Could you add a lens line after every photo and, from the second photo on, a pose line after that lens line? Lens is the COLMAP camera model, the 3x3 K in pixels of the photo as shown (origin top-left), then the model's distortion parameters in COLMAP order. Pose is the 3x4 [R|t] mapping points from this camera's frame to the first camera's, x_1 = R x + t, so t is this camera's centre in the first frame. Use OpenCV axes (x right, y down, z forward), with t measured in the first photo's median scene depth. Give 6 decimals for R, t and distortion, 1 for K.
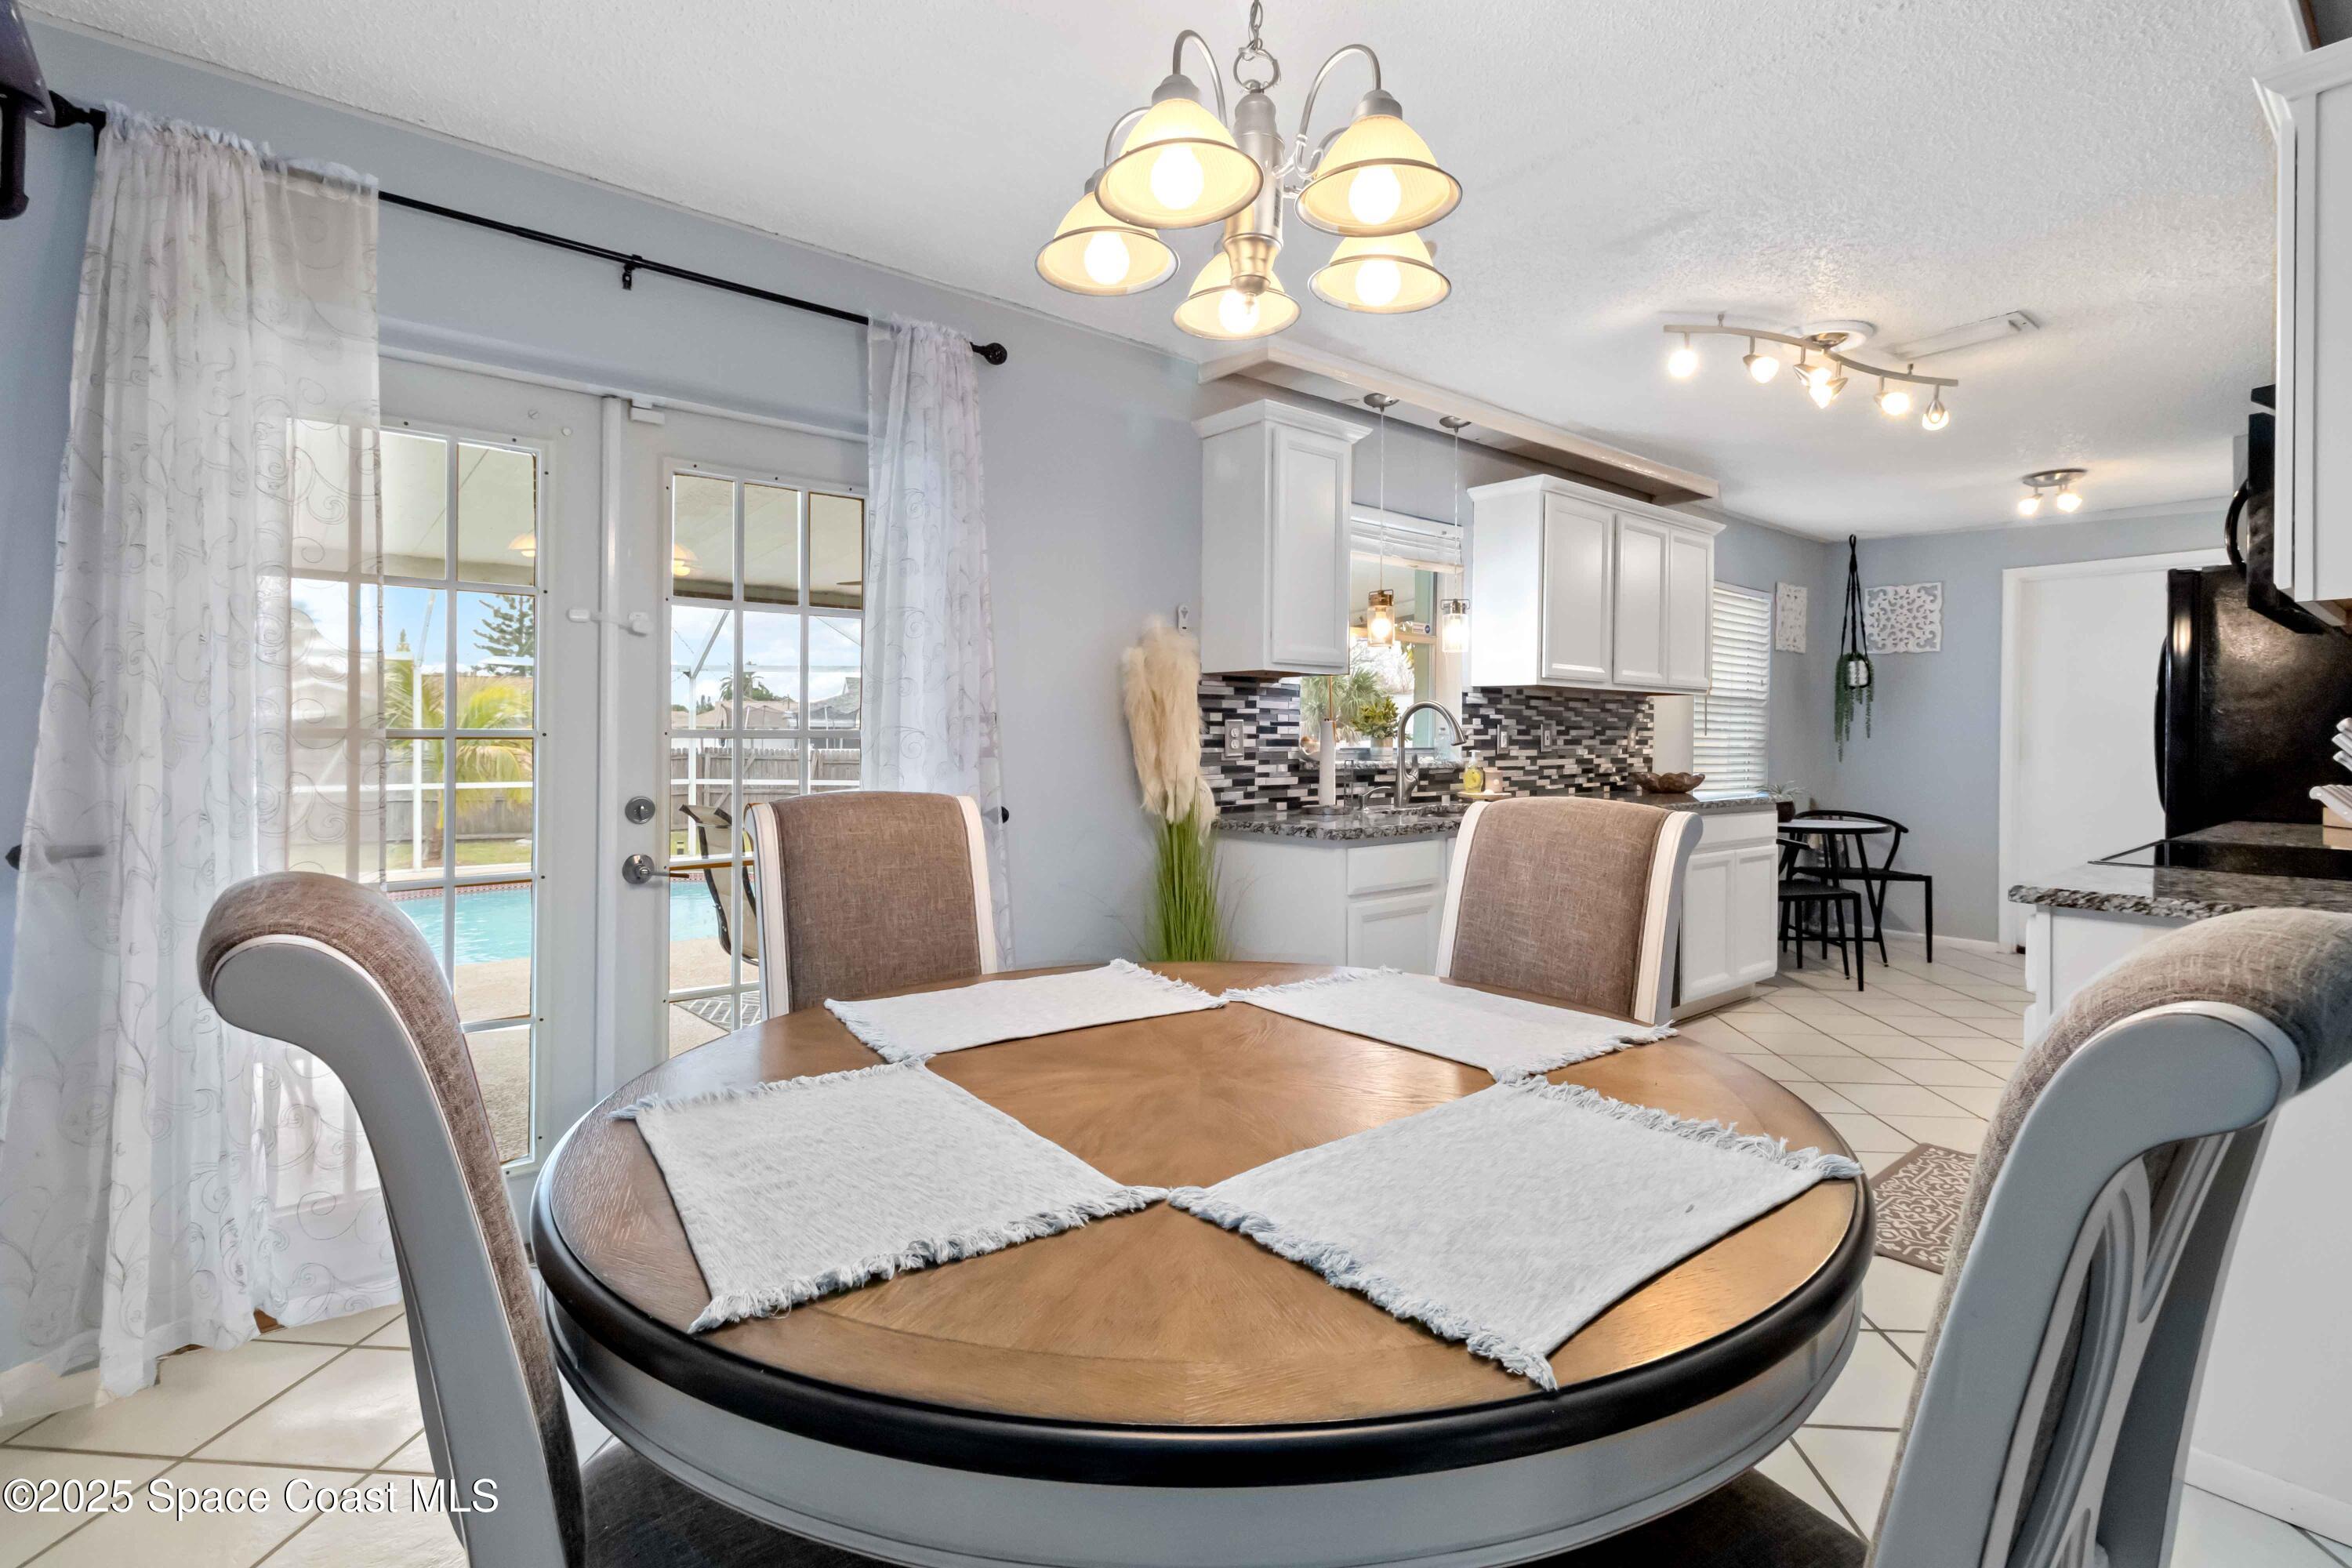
lens RADIAL K [[1100.3, 0, 1184.8], [0, 1100.3, 741.1], [0, 0, 1]] dist [-0.001675, -0.000427]
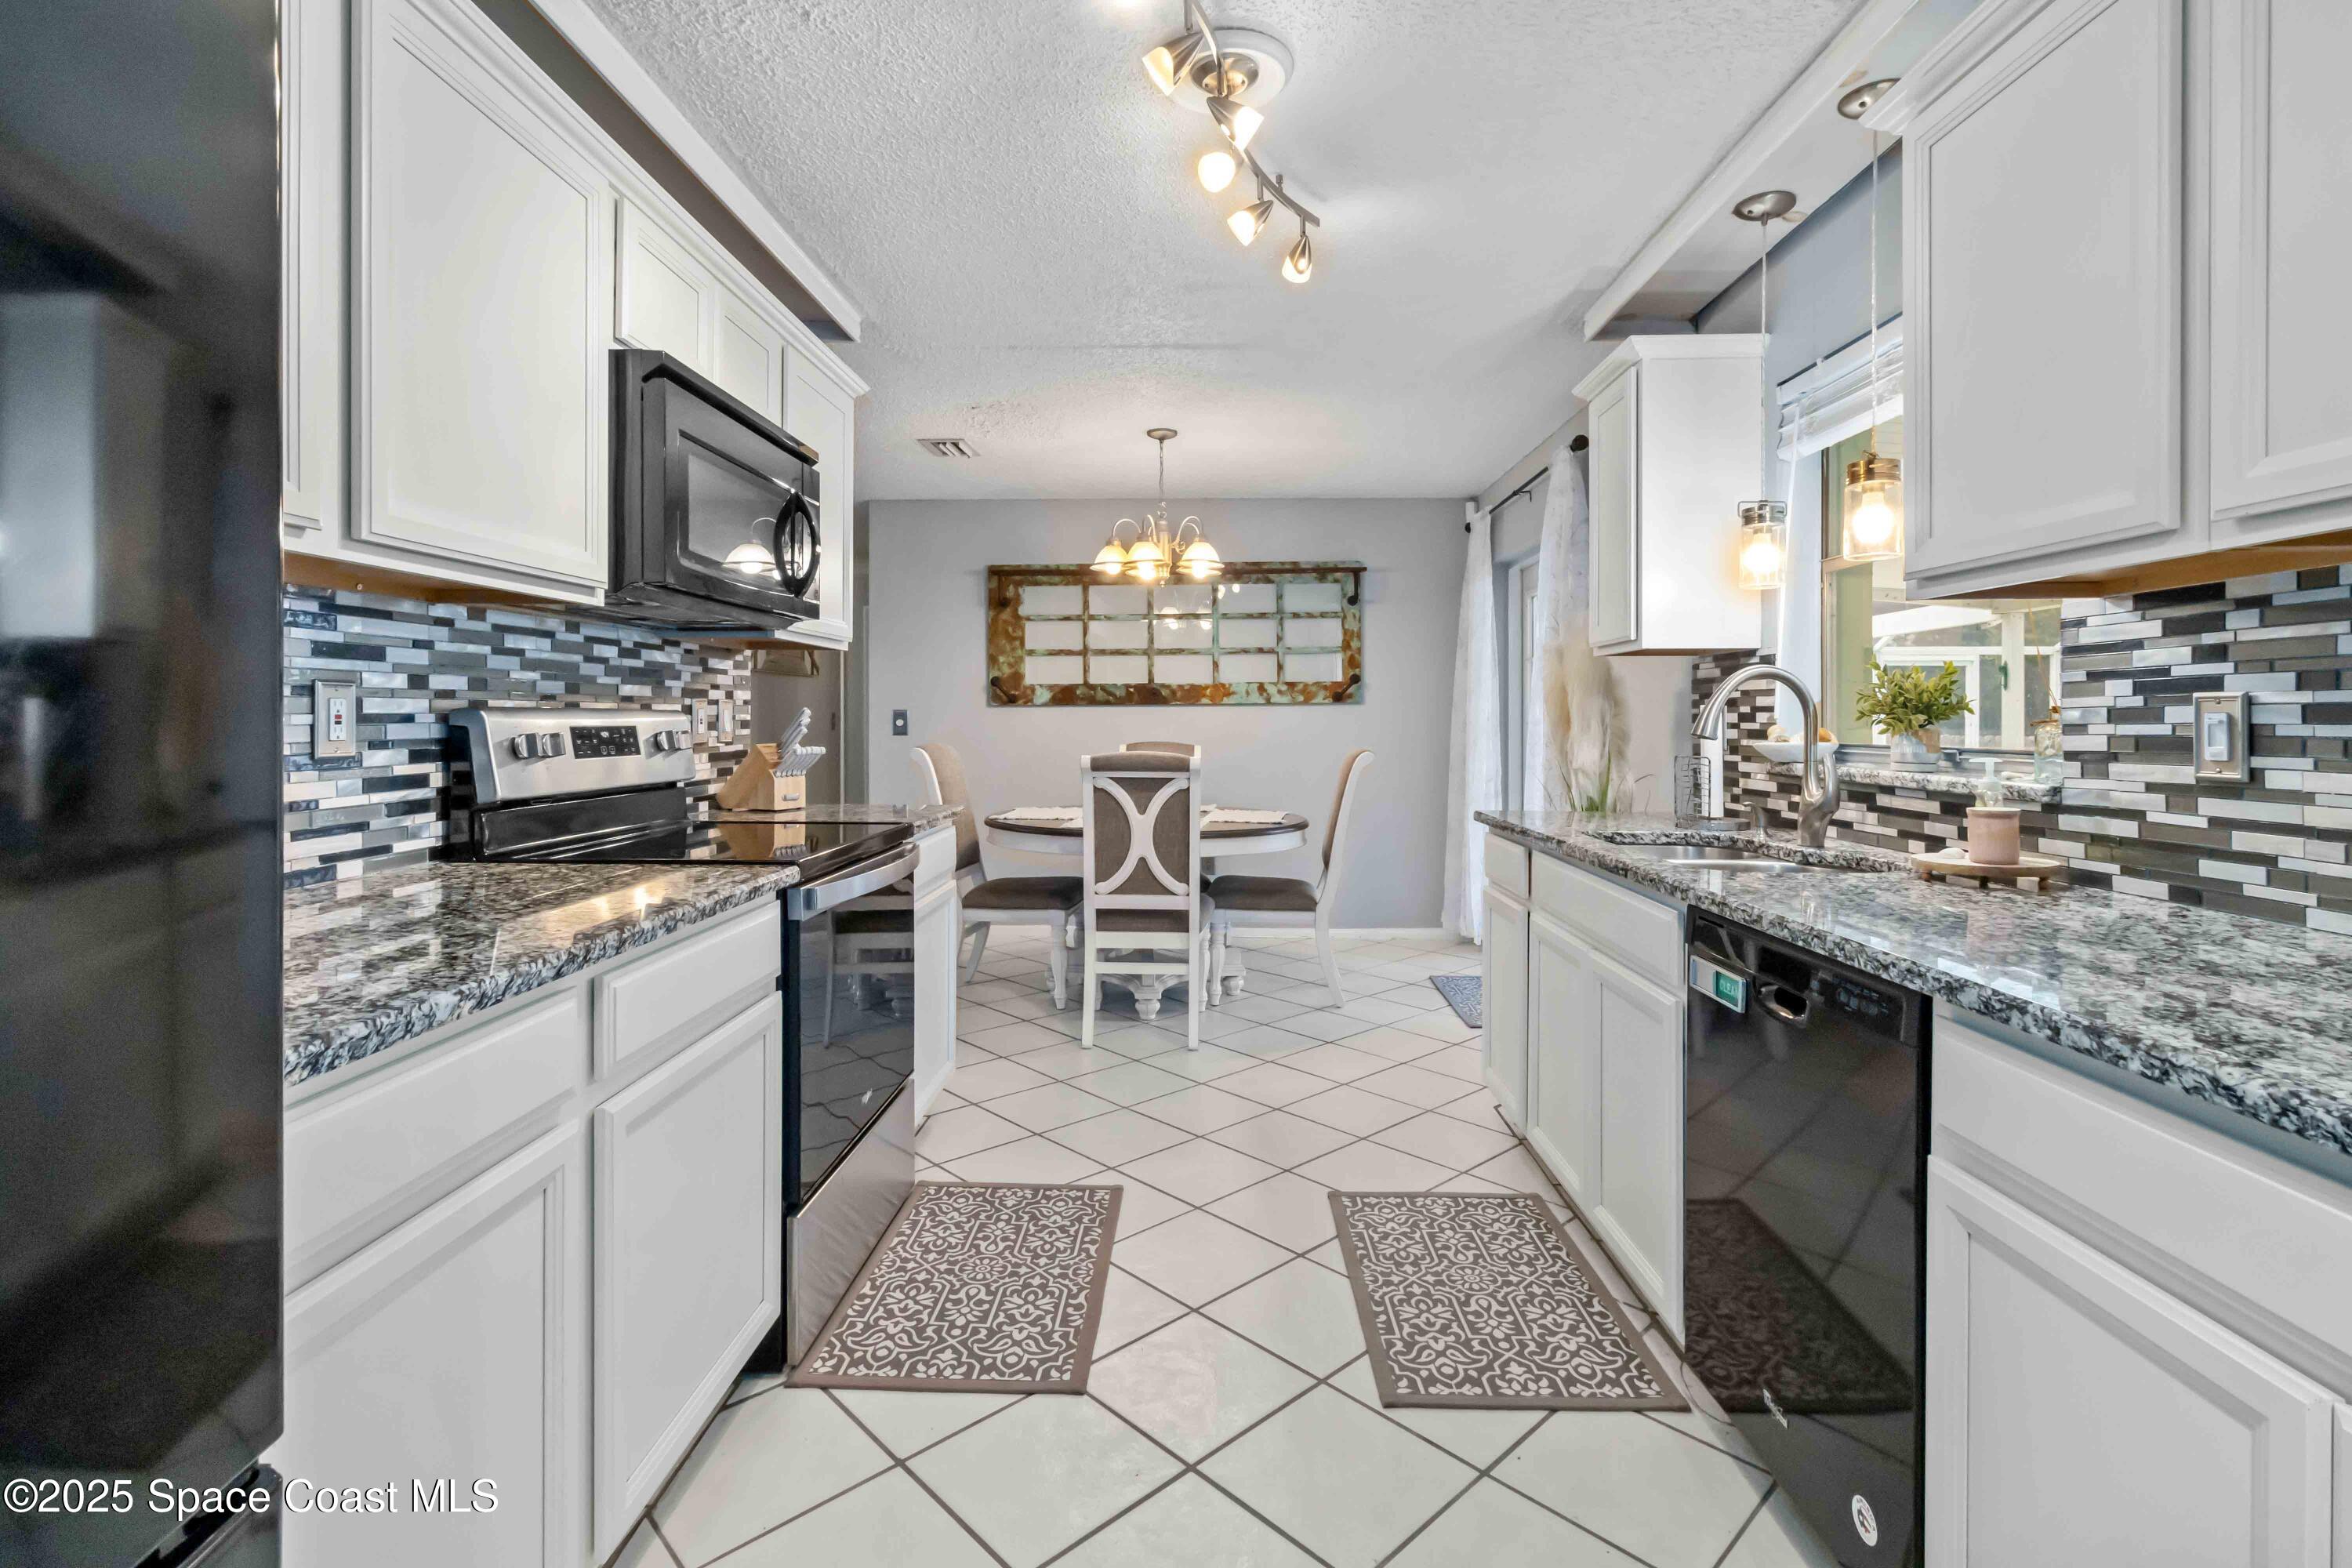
lens RADIAL K [[1092.0, 0, 1194.5], [0, 1092.0, 718.8], [0, 0, 1]] dist [0.002721, -0.000002]
pose [[-0.656613, -0.007729, -0.754188, 0.700503], [-0.009483, 0.999953, -0.001991, -0.003041], [0.754168, 0.005844, -0.656656, 0.926392]]
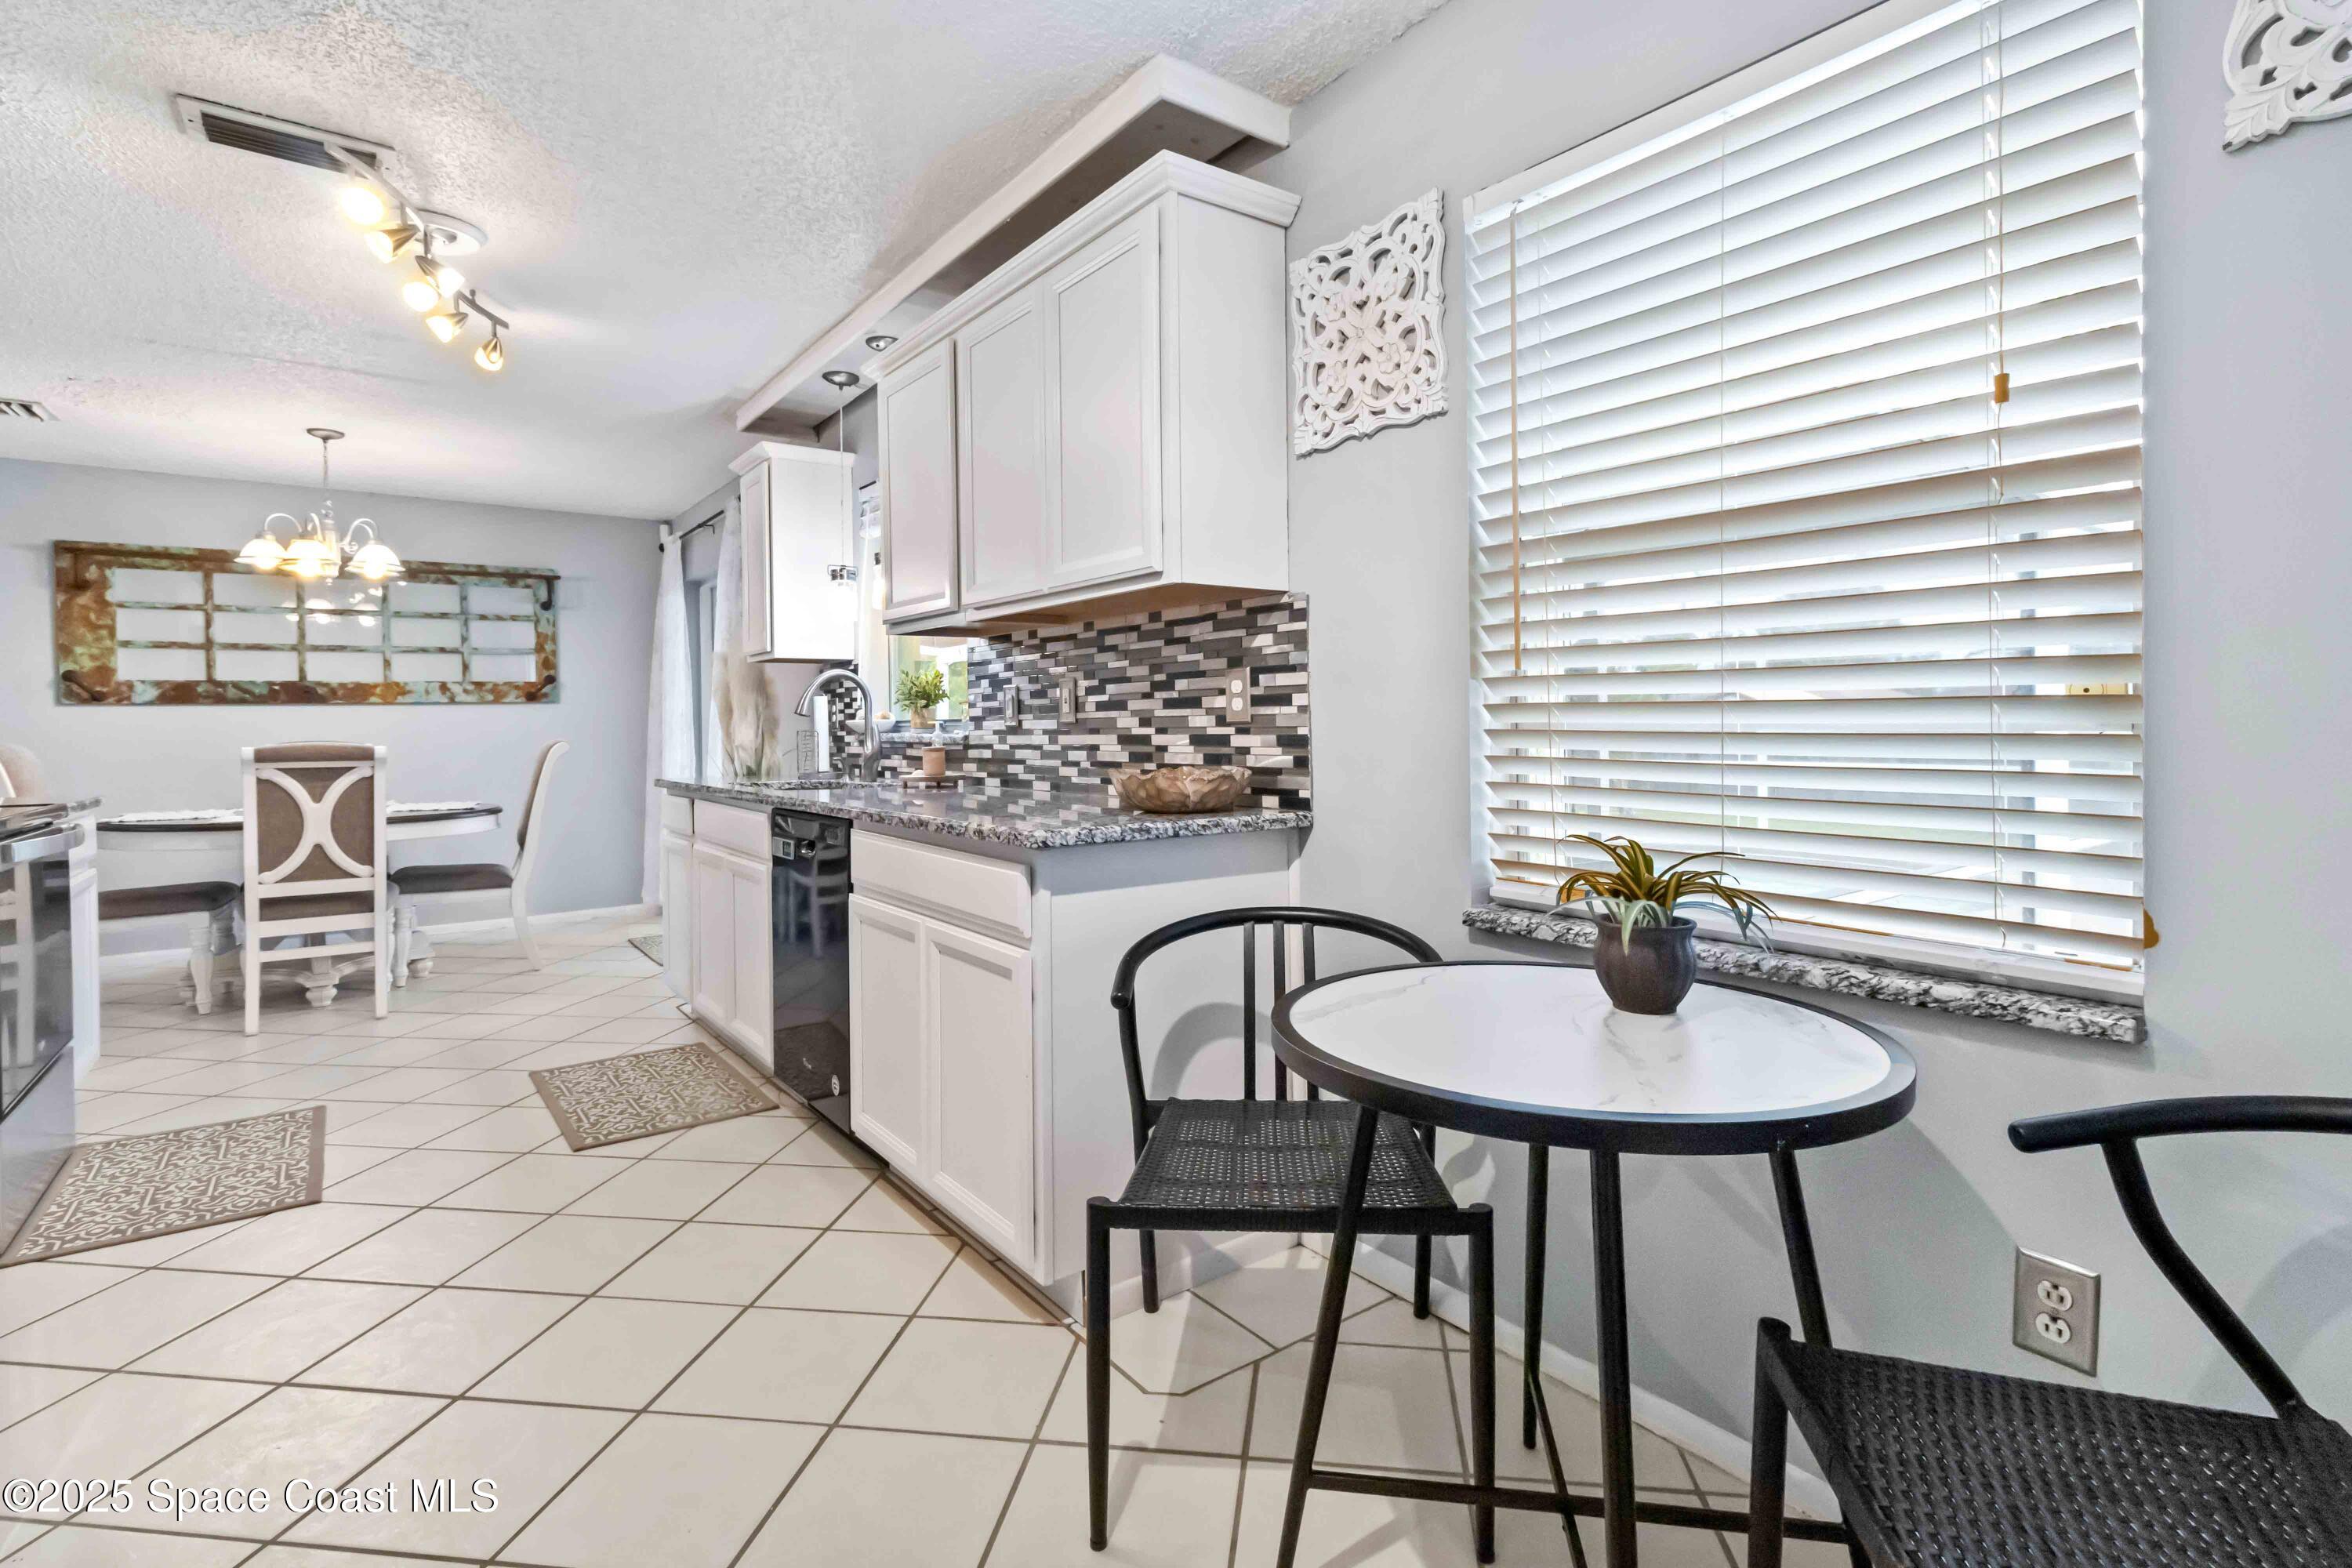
lens RADIAL K [[1096.5, 0, 1192.9], [0, 1096.5, 732.2], [0, 0, 1]] dist [0.002299, -0.000541]
pose [[-0.043577, 0.000595, -0.999050, 0.934998], [0.005952, 0.999982, 0.000336, 0.014986], [0.999032, -0.005932, -0.043580, 1.081781]]
